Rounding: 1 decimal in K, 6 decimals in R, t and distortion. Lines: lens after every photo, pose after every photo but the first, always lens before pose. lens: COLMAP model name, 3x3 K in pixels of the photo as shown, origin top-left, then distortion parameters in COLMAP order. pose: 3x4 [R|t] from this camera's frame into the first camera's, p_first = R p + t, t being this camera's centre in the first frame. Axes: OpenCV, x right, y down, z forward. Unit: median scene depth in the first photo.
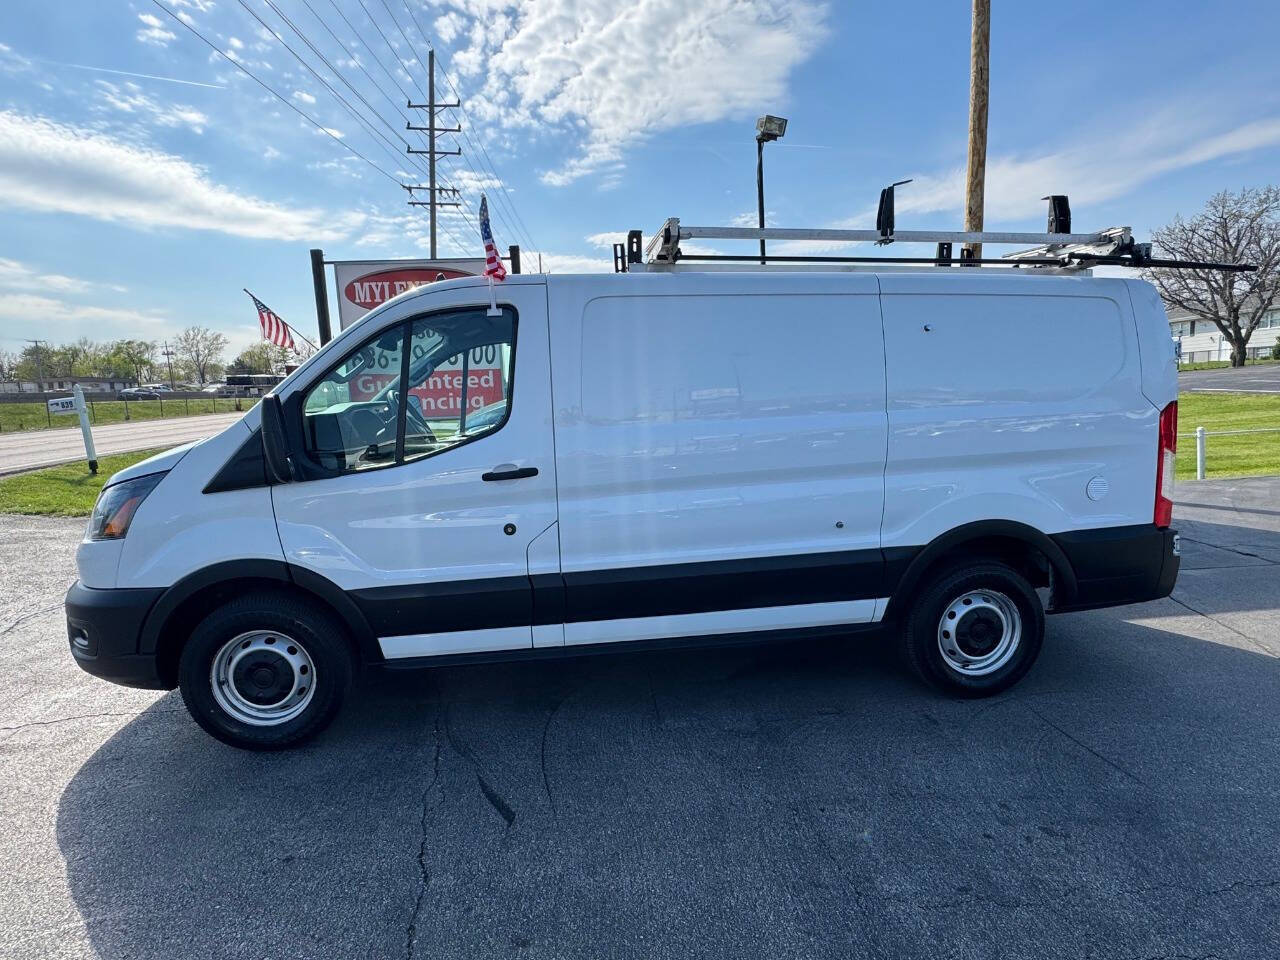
lens RADIAL K [[640.4, 0, 640.0], [0, 640.4, 480.0], [0, 0, 1]] dist [-0.002652, -0.000608]
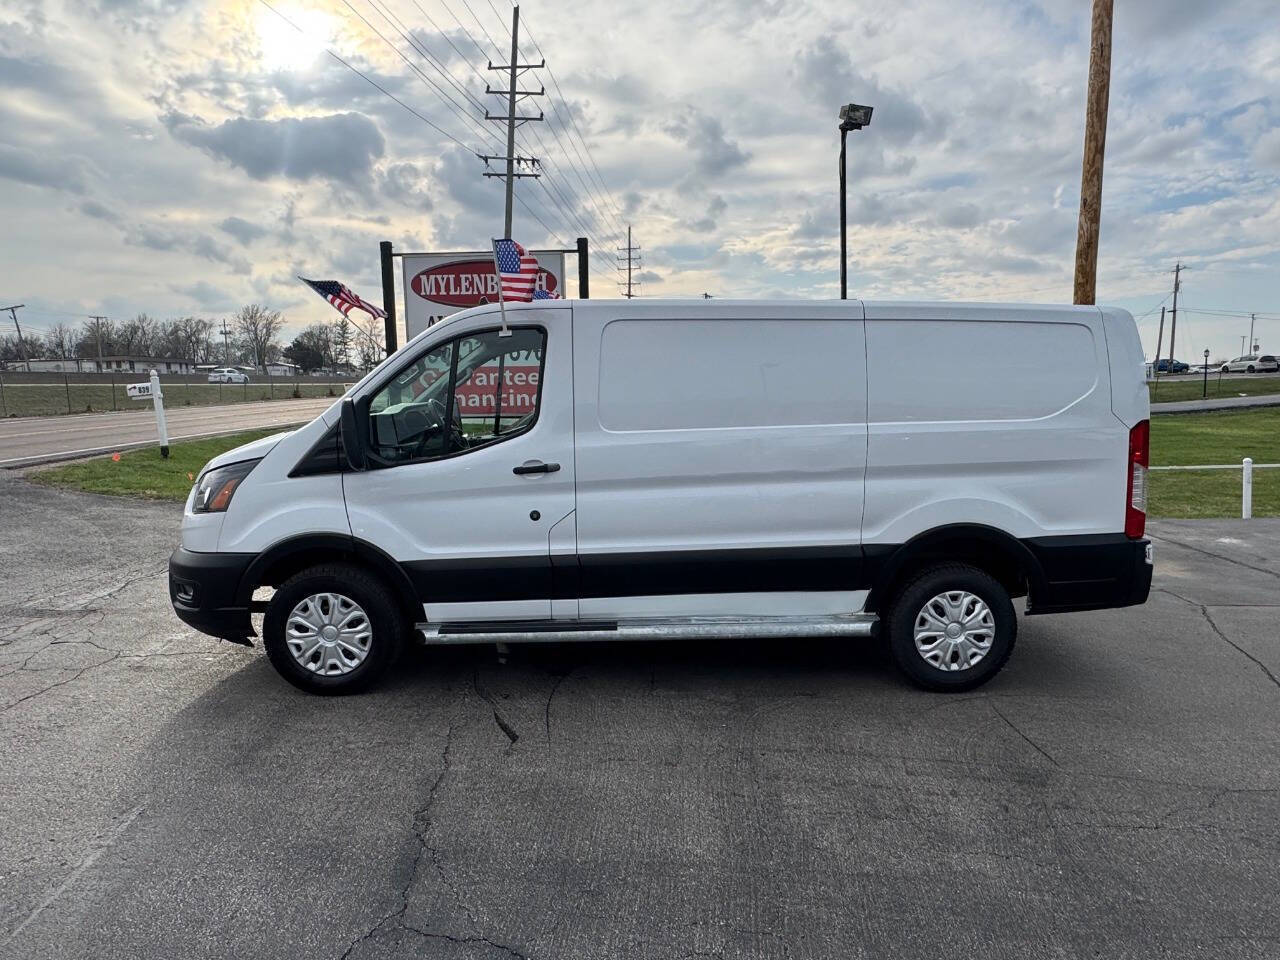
lens RADIAL K [[770.3, 0, 644.8], [0, 770.3, 481.8], [0, 0, 1]] dist [-0.025161, 0.025357]
pose [[0.991172, 0.042553, -0.125564, 0.060478], [-0.044180, 0.998972, -0.010197, 0.005987], [0.125001, 0.015654, 0.992033, -0.132057]]
